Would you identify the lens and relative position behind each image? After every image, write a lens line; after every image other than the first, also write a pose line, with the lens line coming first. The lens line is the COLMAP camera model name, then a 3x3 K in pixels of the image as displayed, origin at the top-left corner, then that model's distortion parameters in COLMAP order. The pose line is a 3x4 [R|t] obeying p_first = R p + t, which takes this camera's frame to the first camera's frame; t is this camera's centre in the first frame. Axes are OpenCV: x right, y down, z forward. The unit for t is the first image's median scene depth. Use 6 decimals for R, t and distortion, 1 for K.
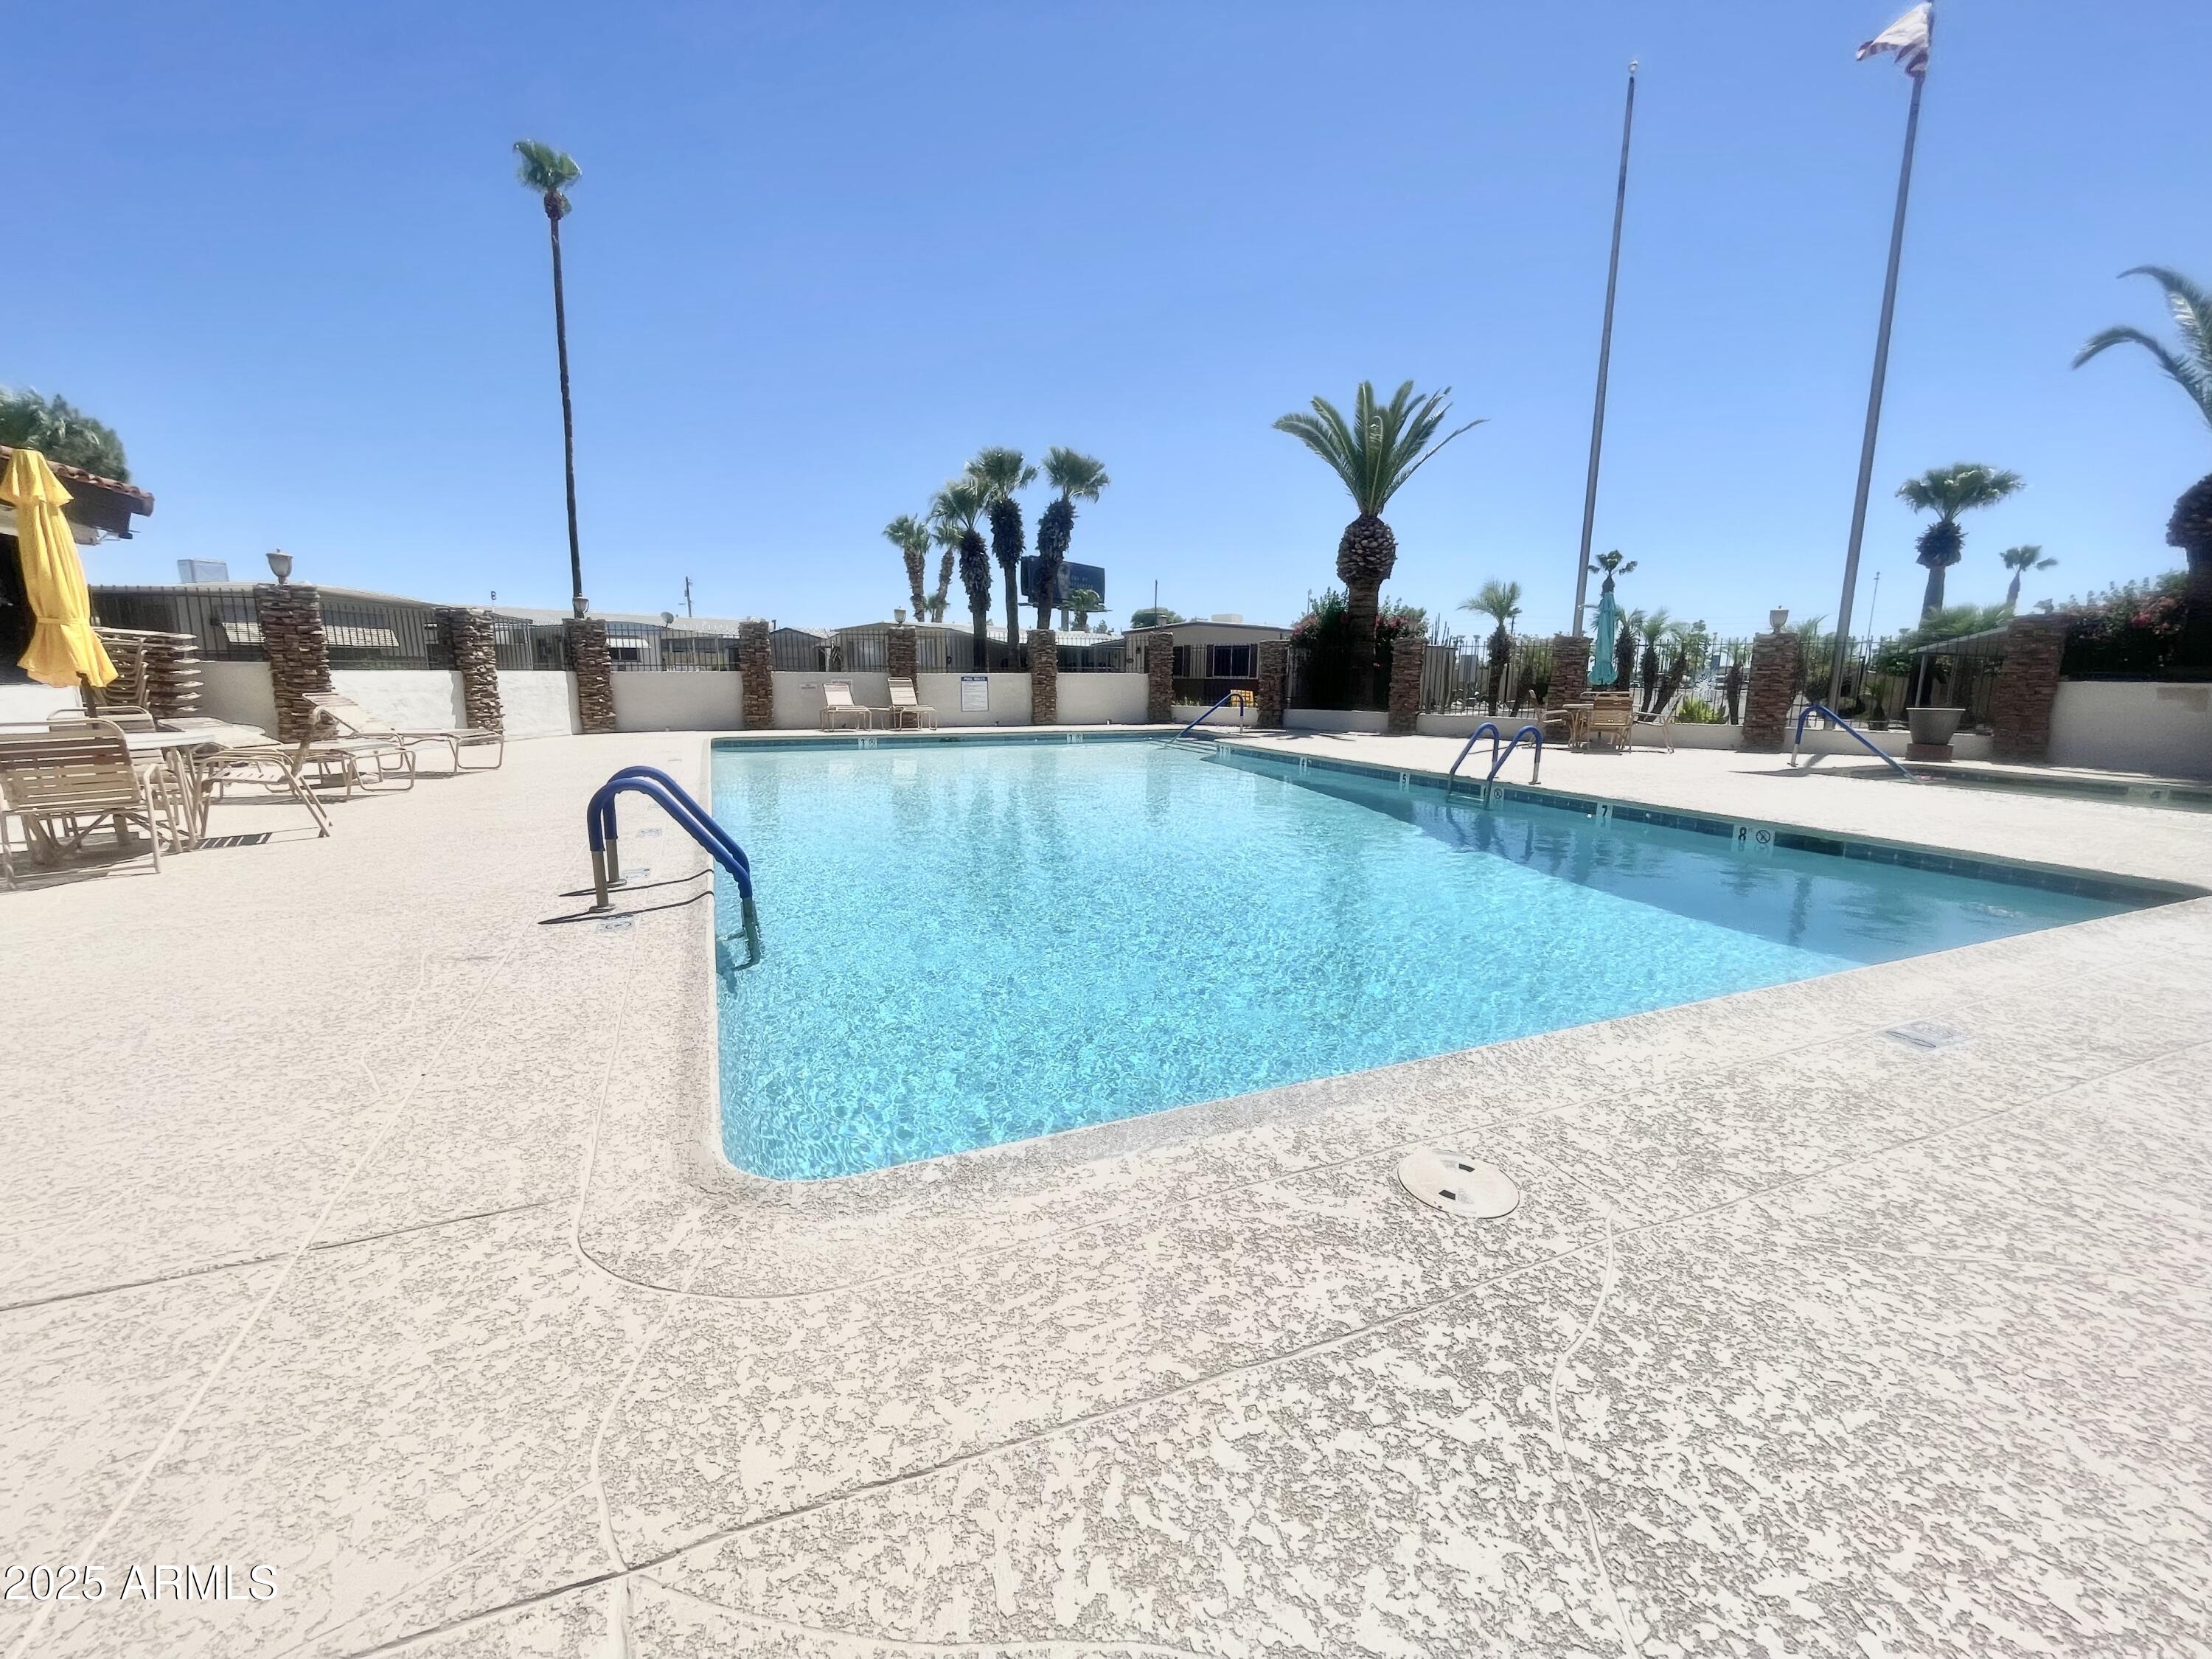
lens RADIAL K [[943.8, 0, 1106.0], [0, 943.8, 829.5], [0, 0, 1]] dist [-0.003488, -0.000240]
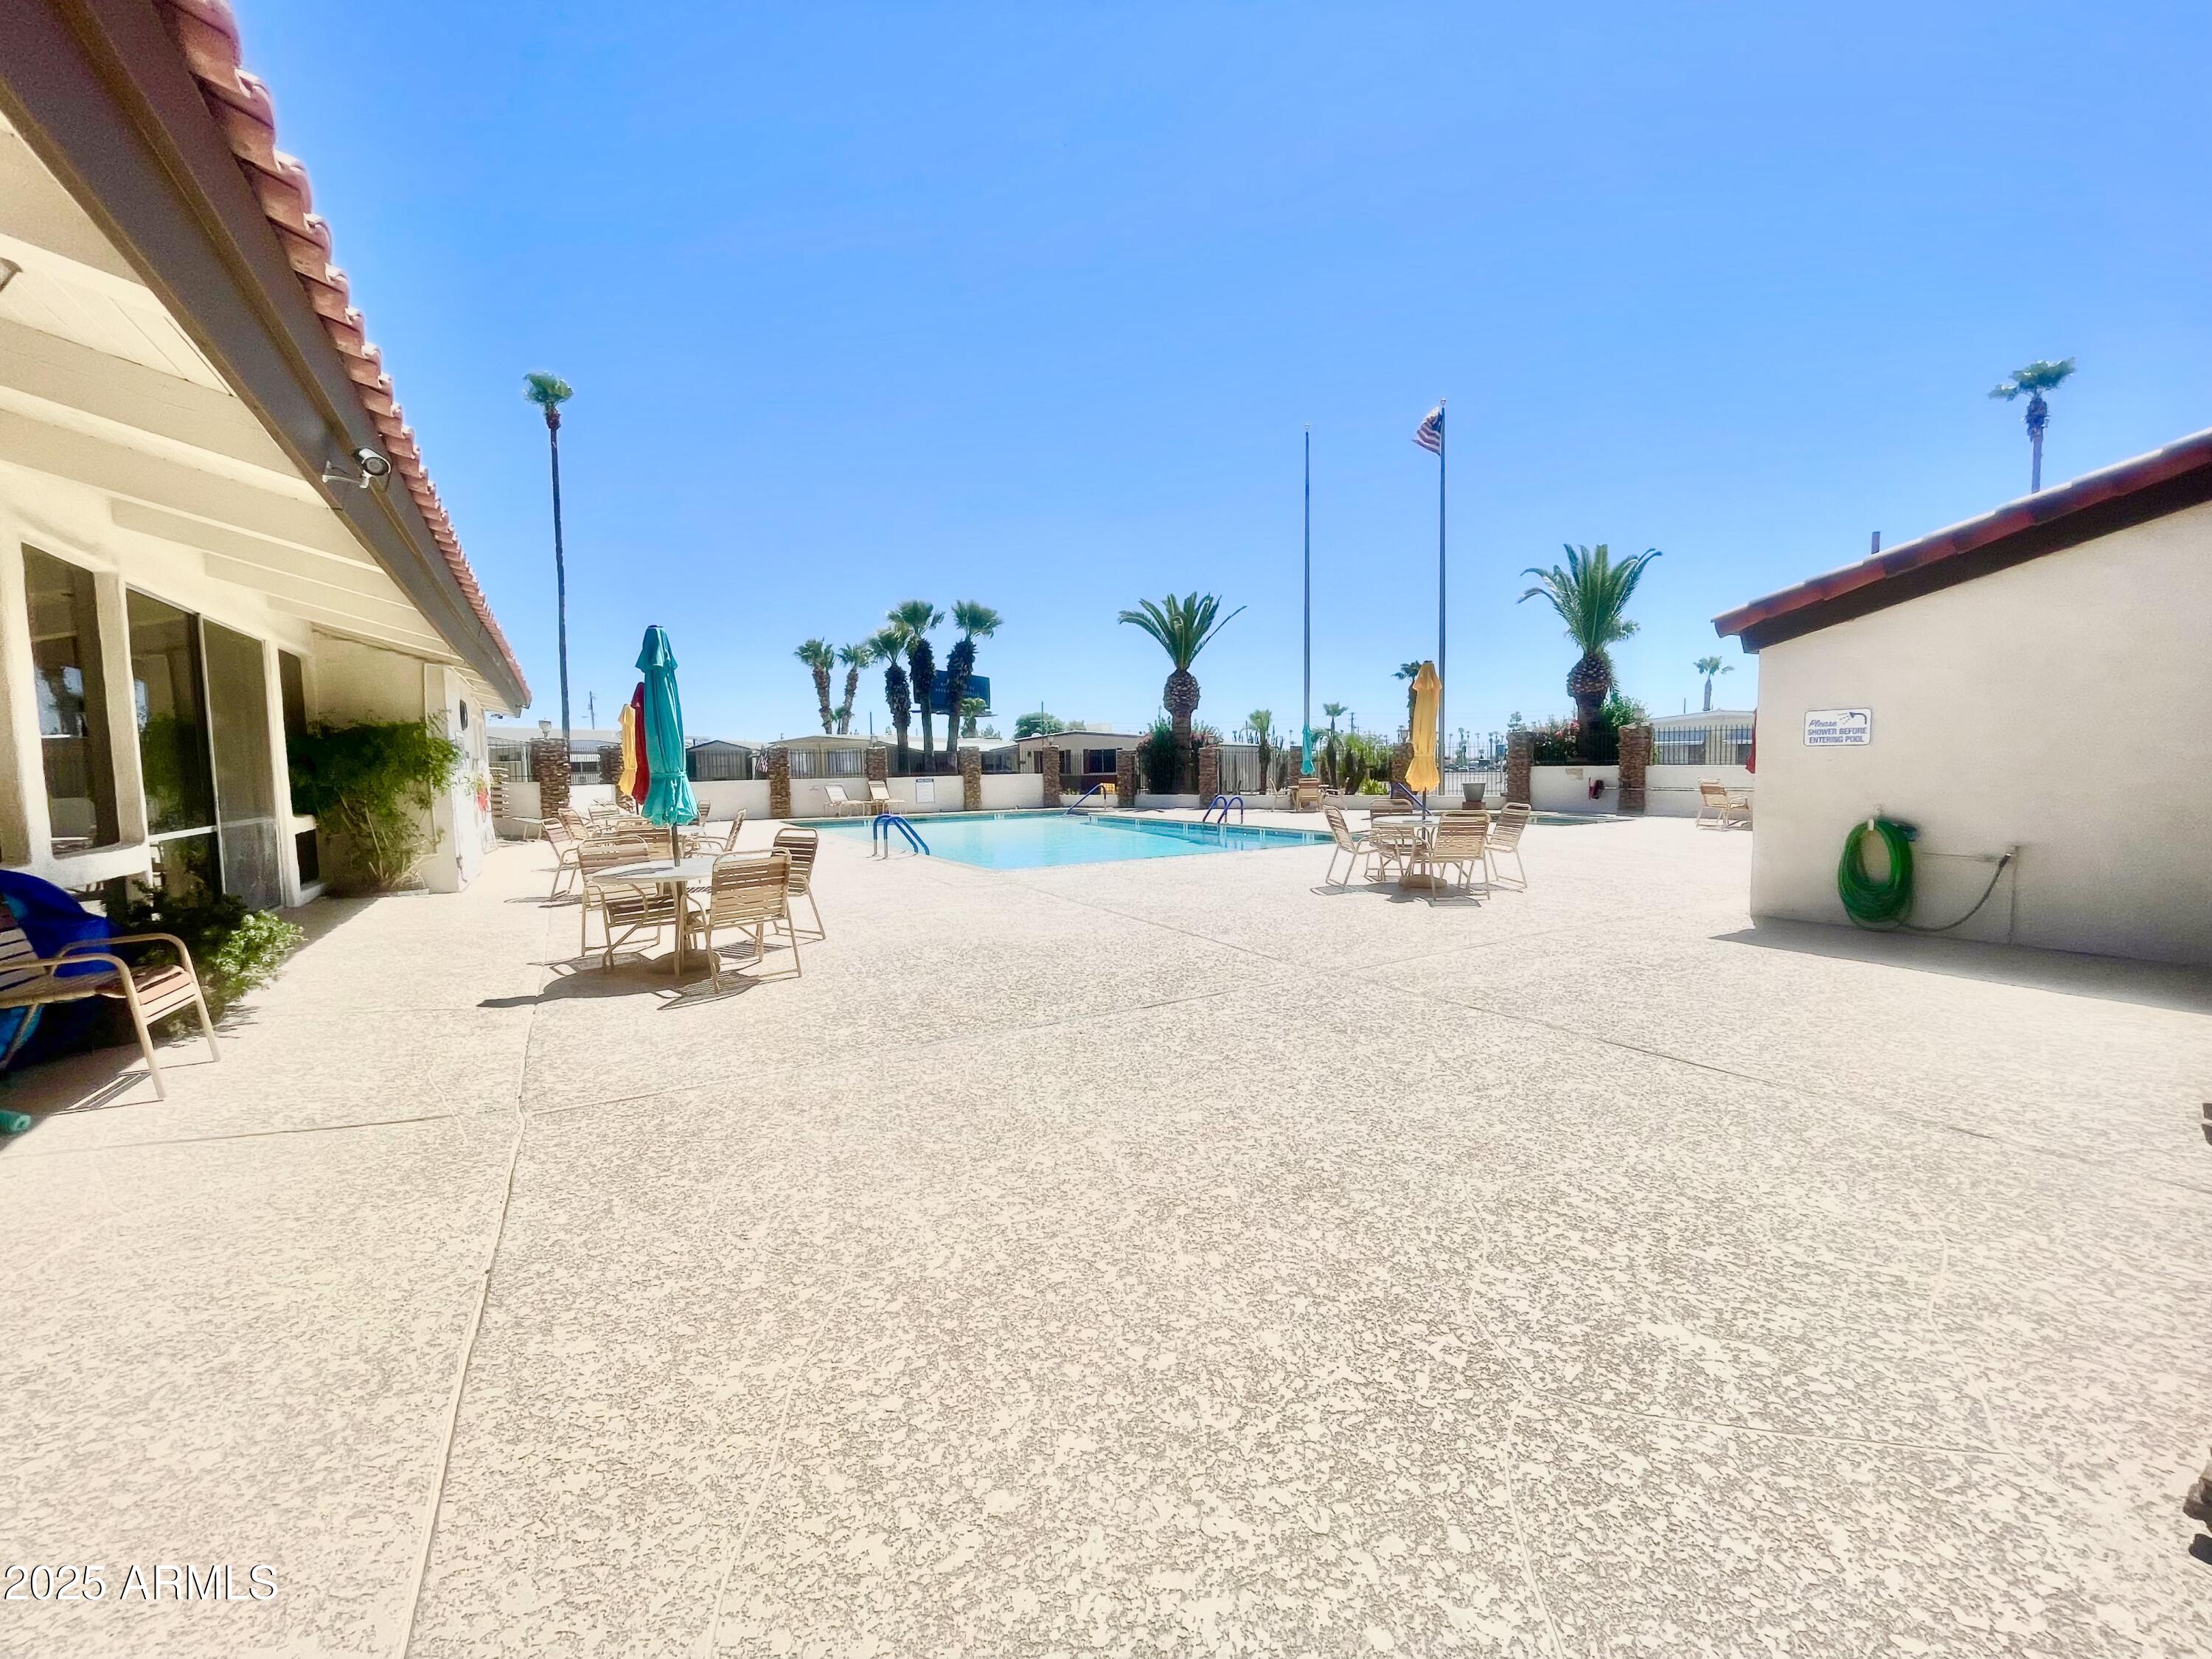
lens RADIAL K [[891.1, 0, 1106.0], [0, 891.1, 829.5], [0, 0, 1]] dist [0.000670, 0.000005]
pose [[0.991835, -0.034049, 0.122895, -0.028783], [0.045945, 0.994388, -0.095299, 0.053066], [-0.118960, 0.100167, 0.987834, -0.344930]]
